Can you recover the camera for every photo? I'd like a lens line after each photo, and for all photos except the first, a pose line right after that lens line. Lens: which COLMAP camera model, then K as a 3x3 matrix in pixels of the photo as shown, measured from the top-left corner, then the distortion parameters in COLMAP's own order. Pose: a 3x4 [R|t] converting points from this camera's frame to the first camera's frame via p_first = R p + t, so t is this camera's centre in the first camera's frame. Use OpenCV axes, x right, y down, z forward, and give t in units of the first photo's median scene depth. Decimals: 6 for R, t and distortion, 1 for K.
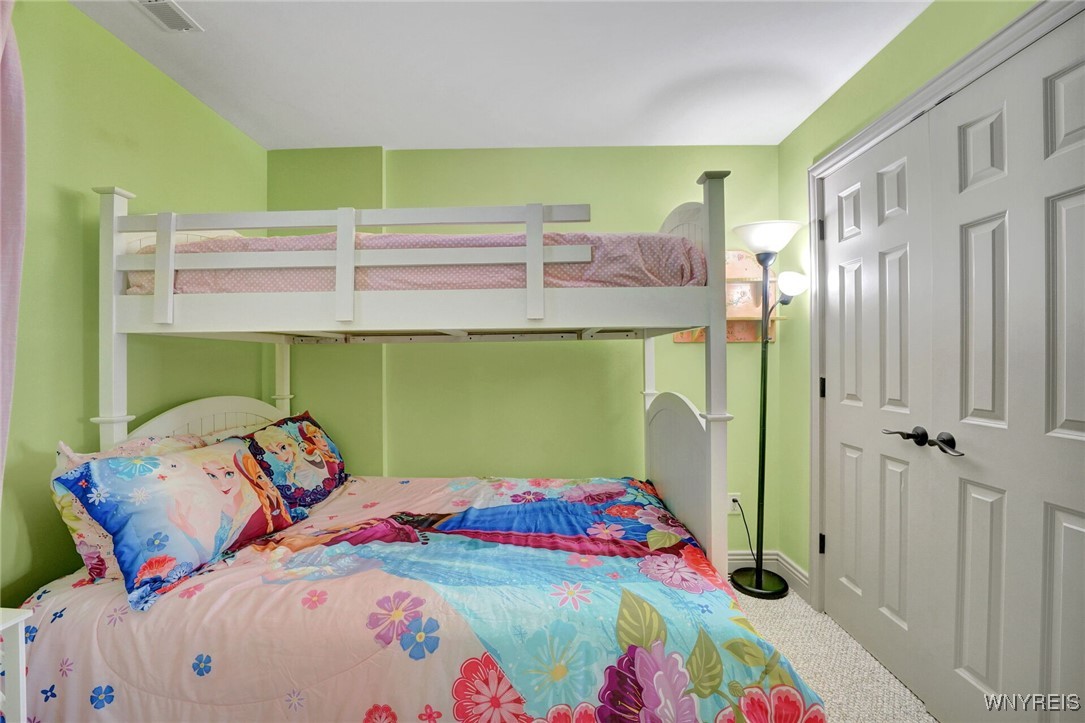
lens RADIAL K [[455.8, 0, 536.4], [0, 455.8, 363.8], [0, 0, 1]] dist [-0.028499, 0.000217]
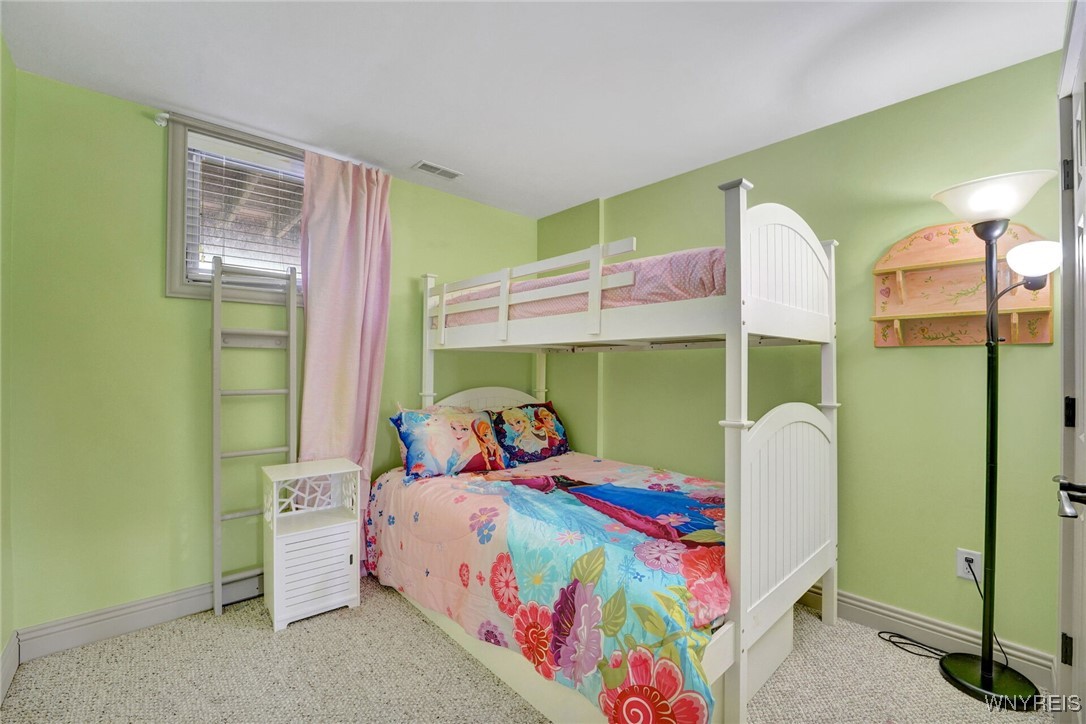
lens RADIAL K [[456.2, 0, 536.8], [0, 456.2, 364.3], [0, 0, 1]] dist [-0.028499, 0.000217]
pose [[0.688126, 0.006870, -0.725558, 0.807540], [-0.015733, 0.999861, -0.005454, -0.001532], [0.725420, 0.015168, 0.688139, -0.014846]]
